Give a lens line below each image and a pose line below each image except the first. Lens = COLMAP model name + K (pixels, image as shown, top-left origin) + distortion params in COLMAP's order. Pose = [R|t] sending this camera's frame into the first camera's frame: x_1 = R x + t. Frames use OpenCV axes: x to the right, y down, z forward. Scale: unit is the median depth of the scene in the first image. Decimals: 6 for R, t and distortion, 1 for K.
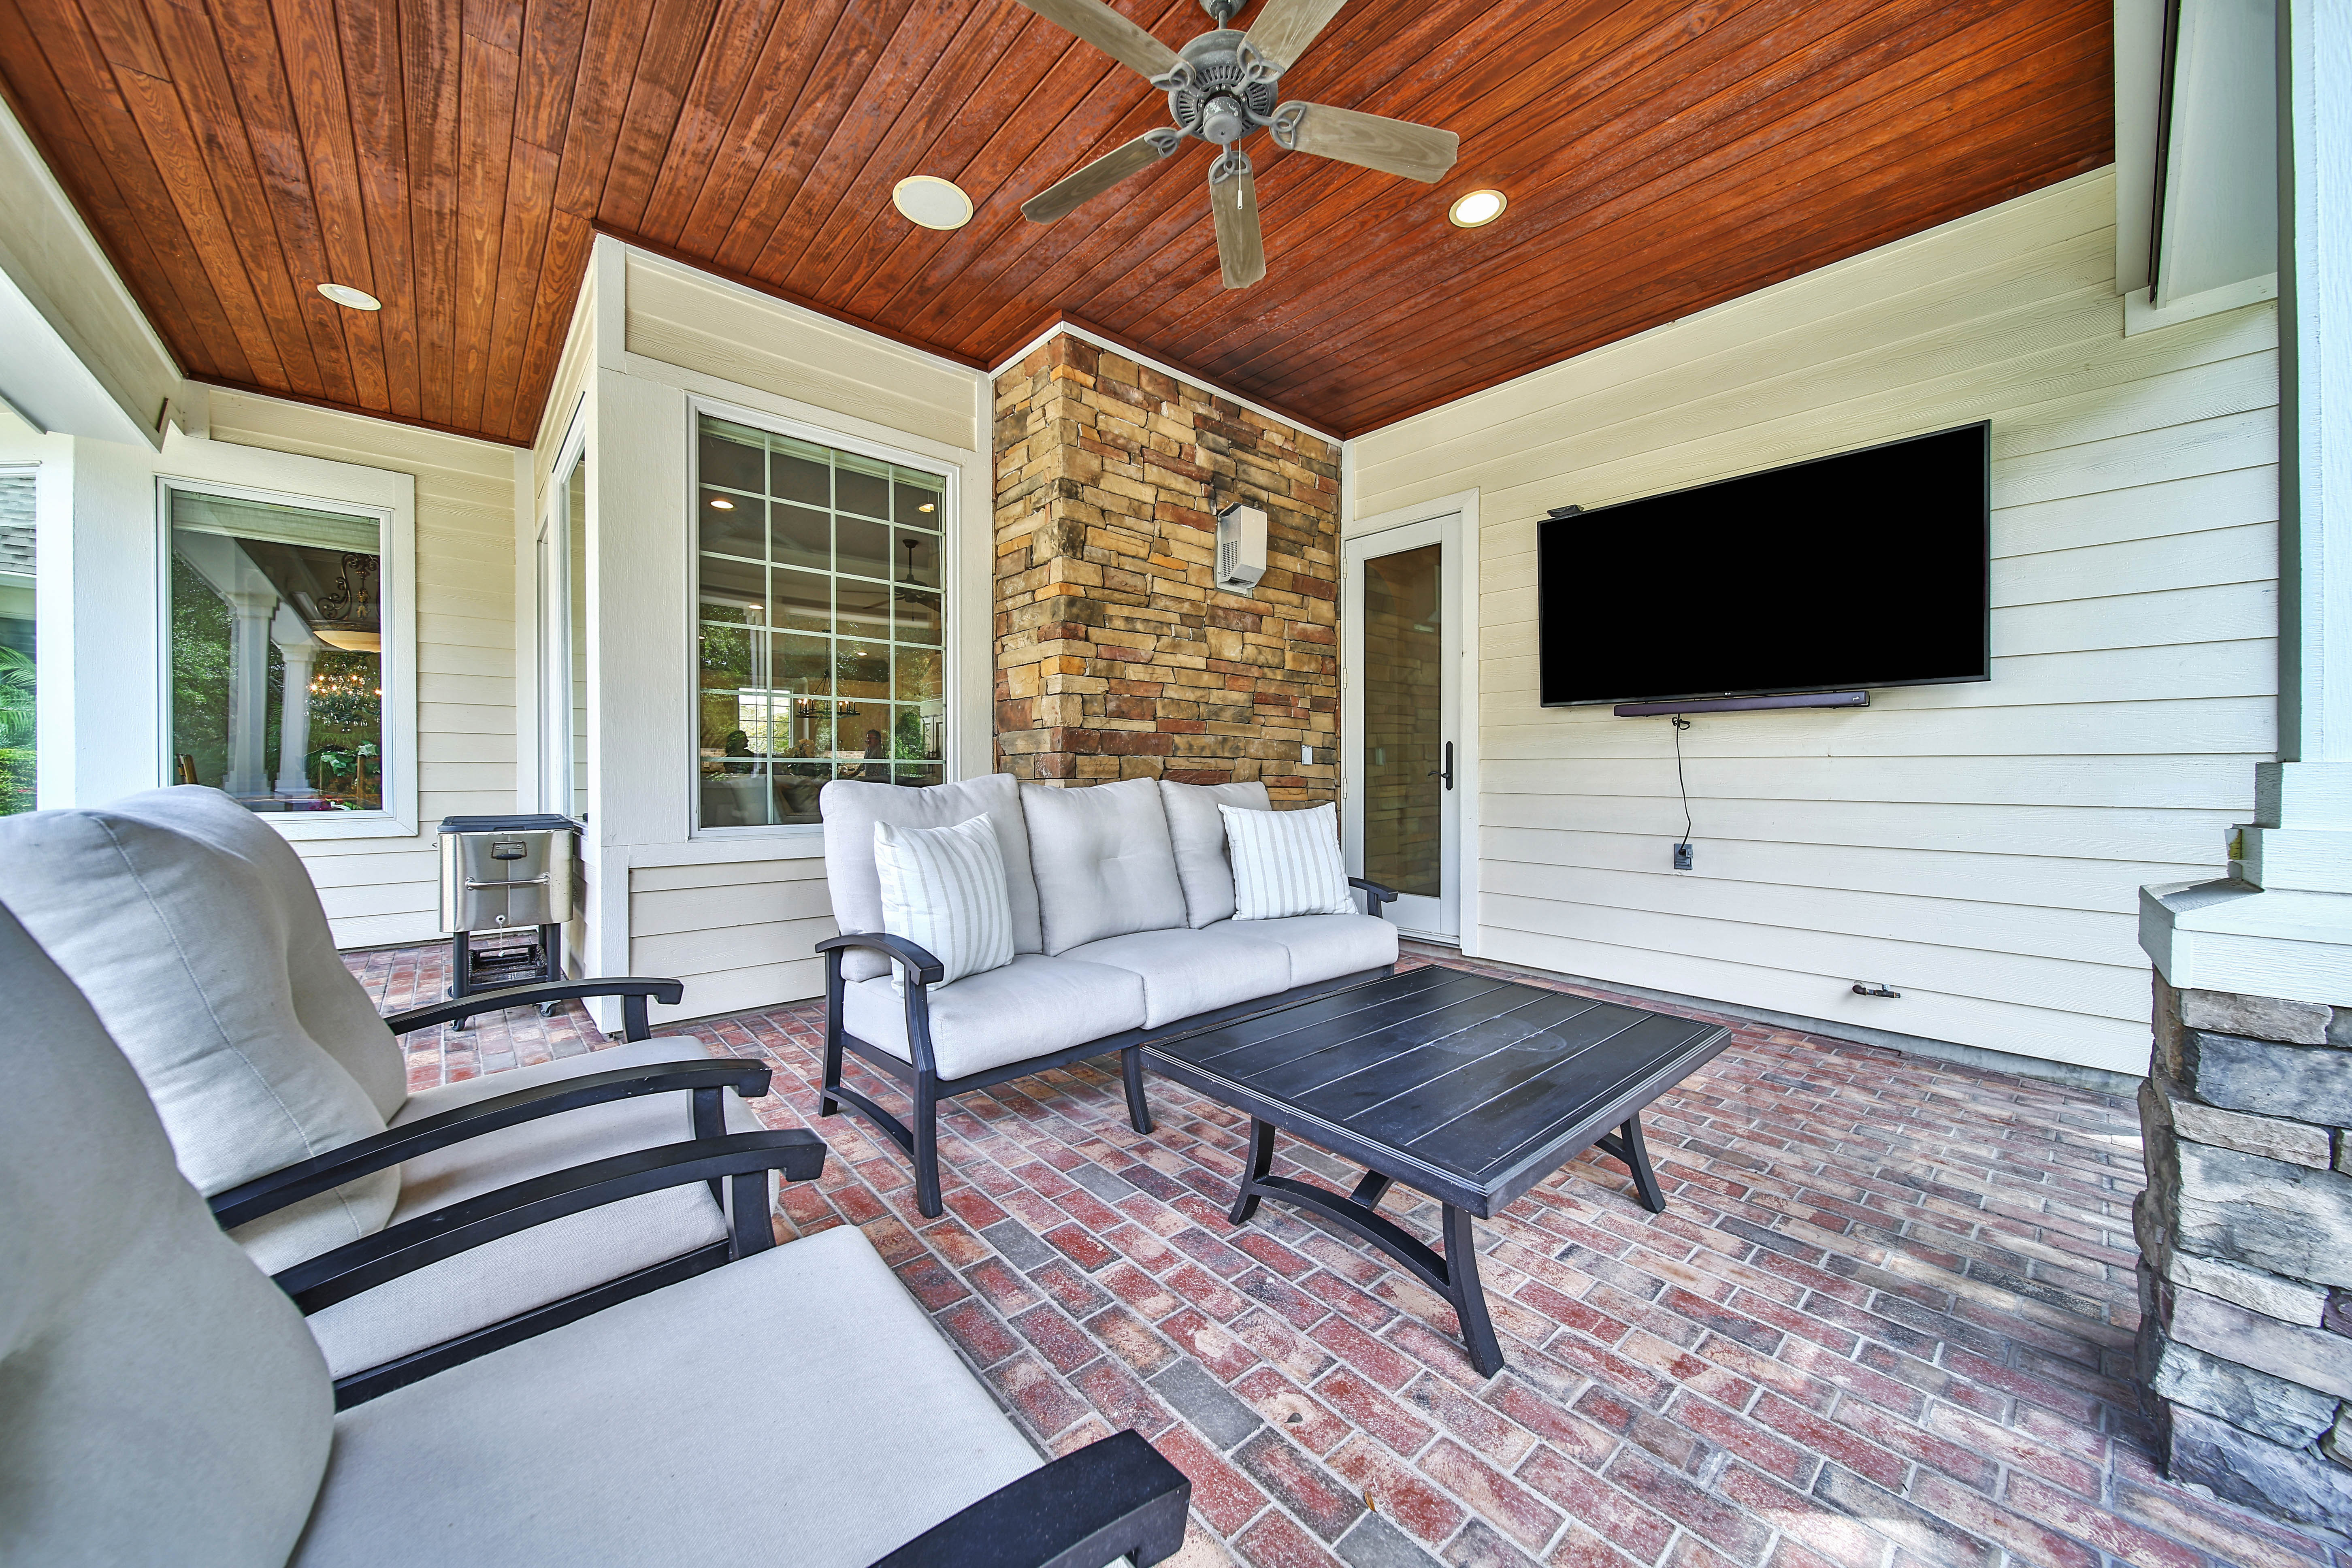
lens RADIAL K [[847.5, 0, 1177.0], [0, 847.5, 777.9], [0, 0, 1]] dist [0.000317, 0.000019]
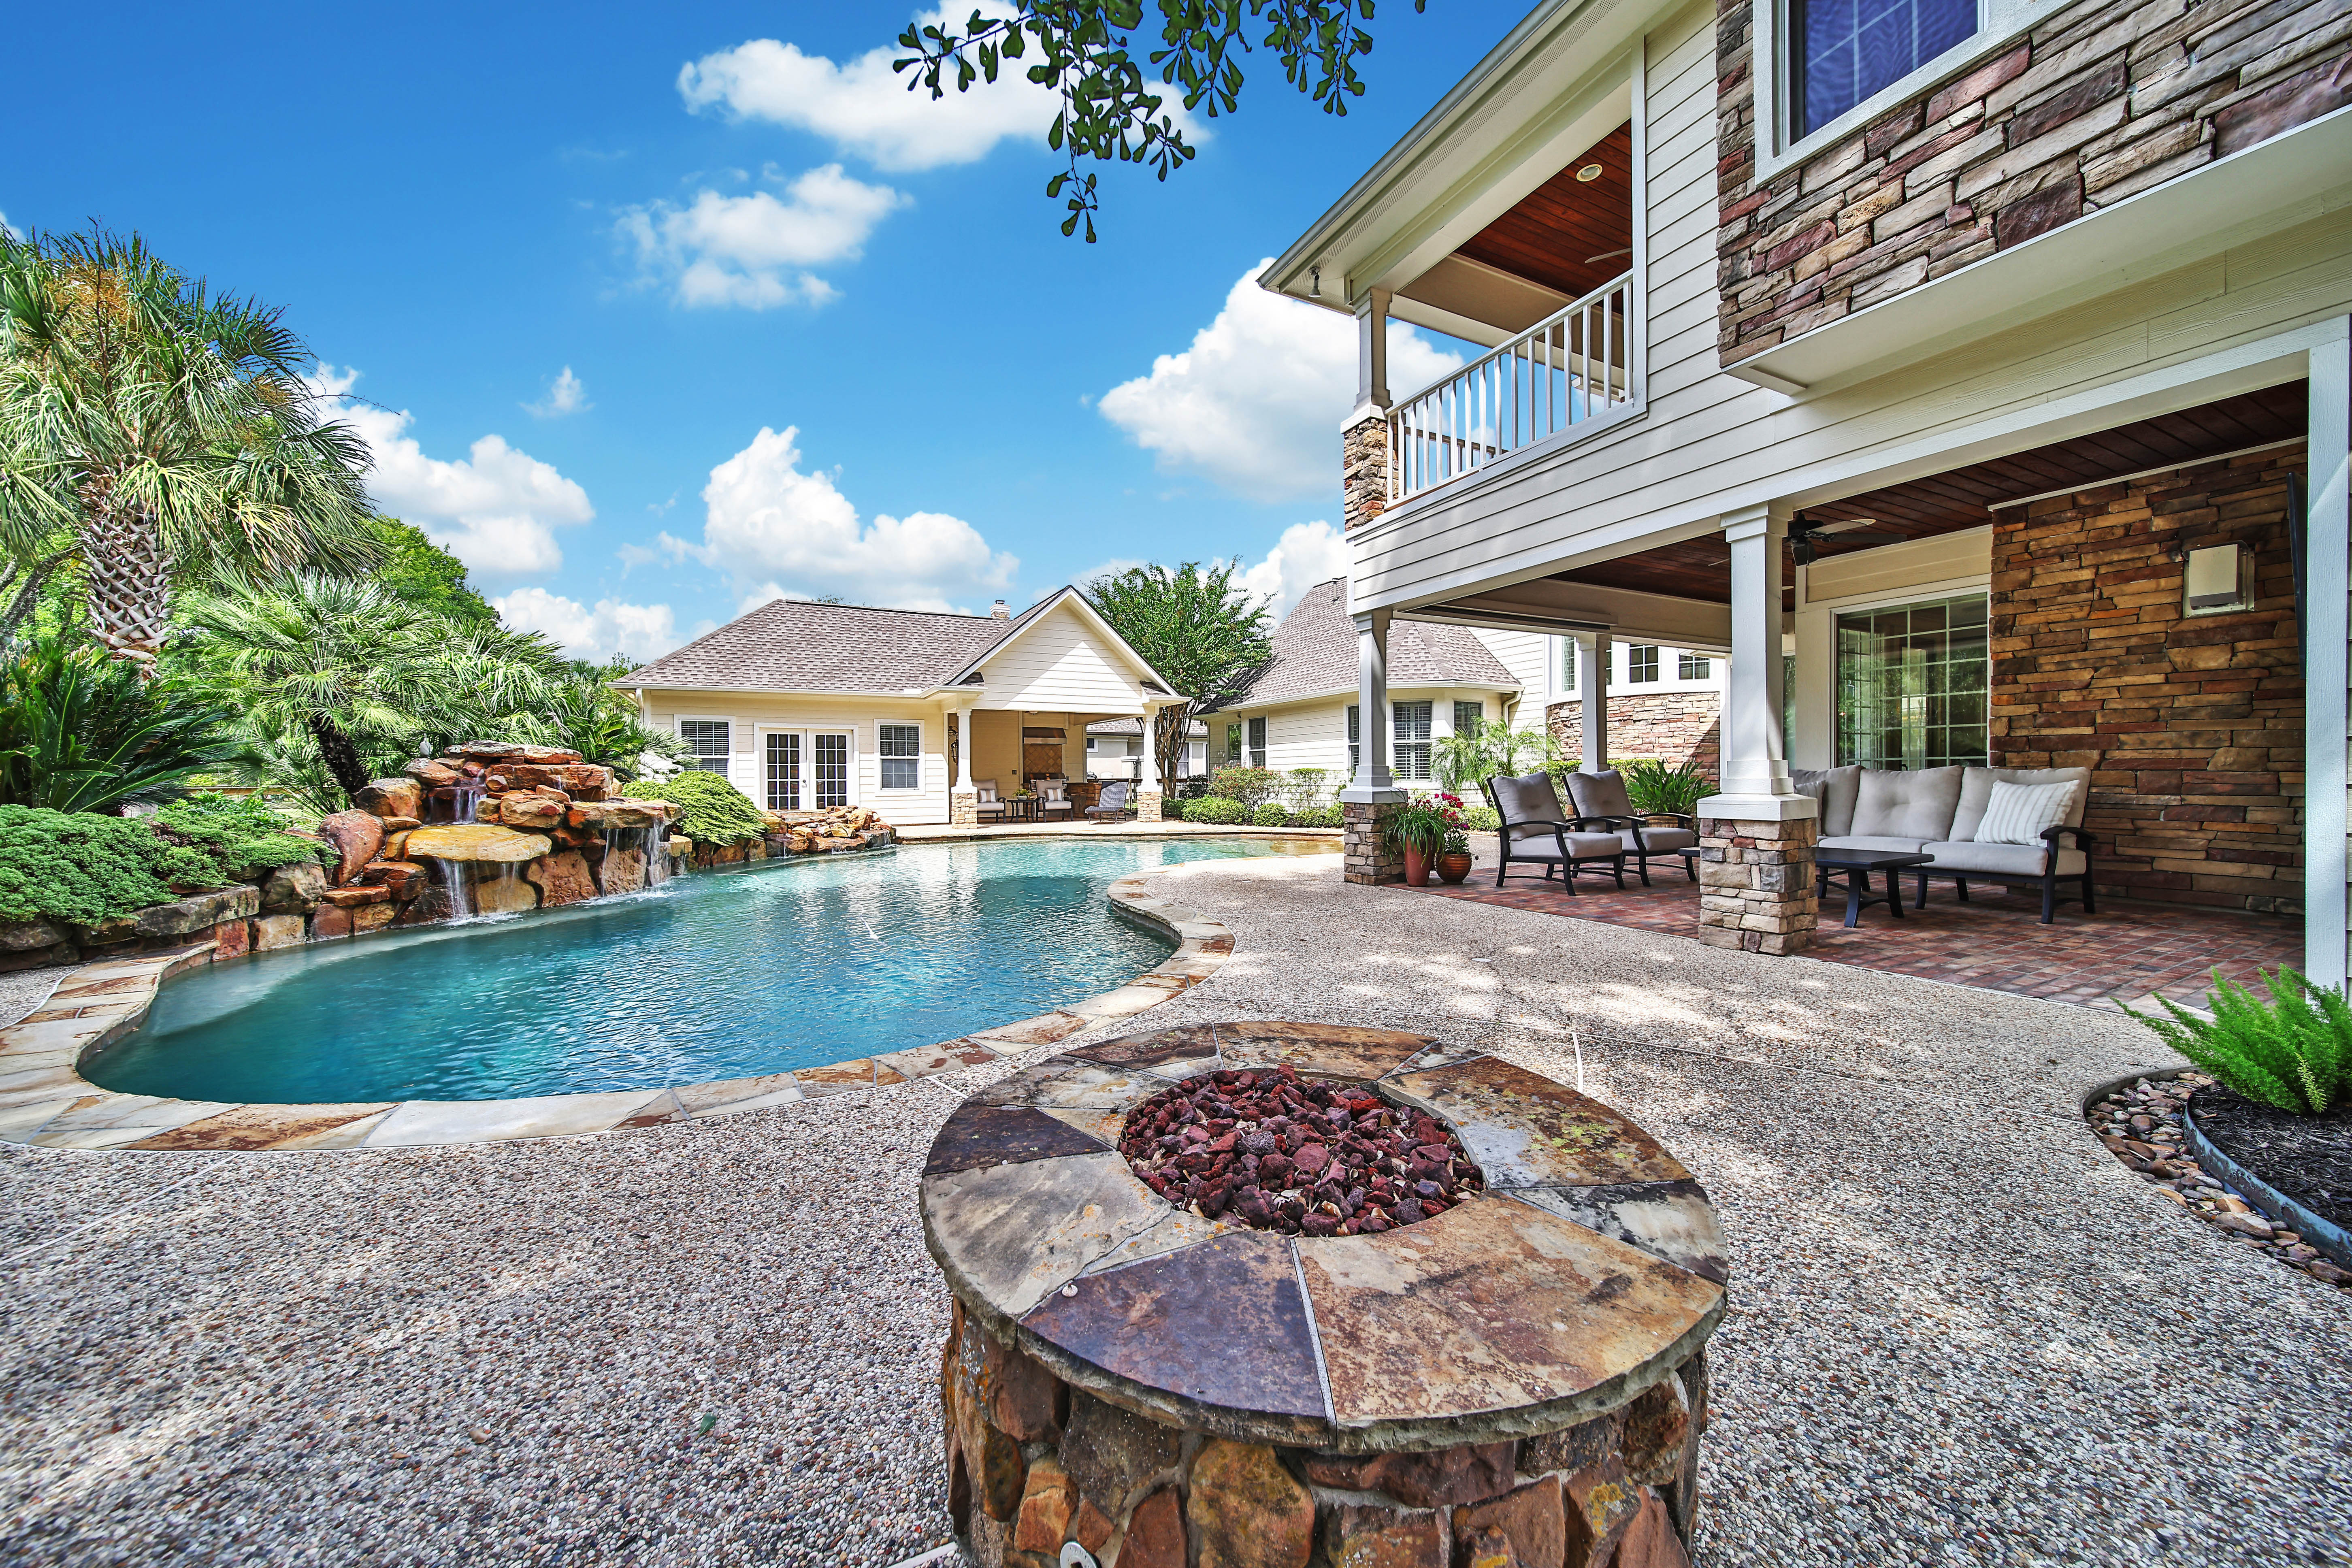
lens RADIAL K [[847.5, 0, 1175.0], [0, 847.5, 779.9], [0, 0, 1]] dist [0.000317, 0.000019]
pose [[-0.252425, 0.003582, -0.967610, 1.810558], [-0.001797, 0.999990, 0.004171, 0.022715], [0.967615, 0.002791, -0.252416, -0.169604]]
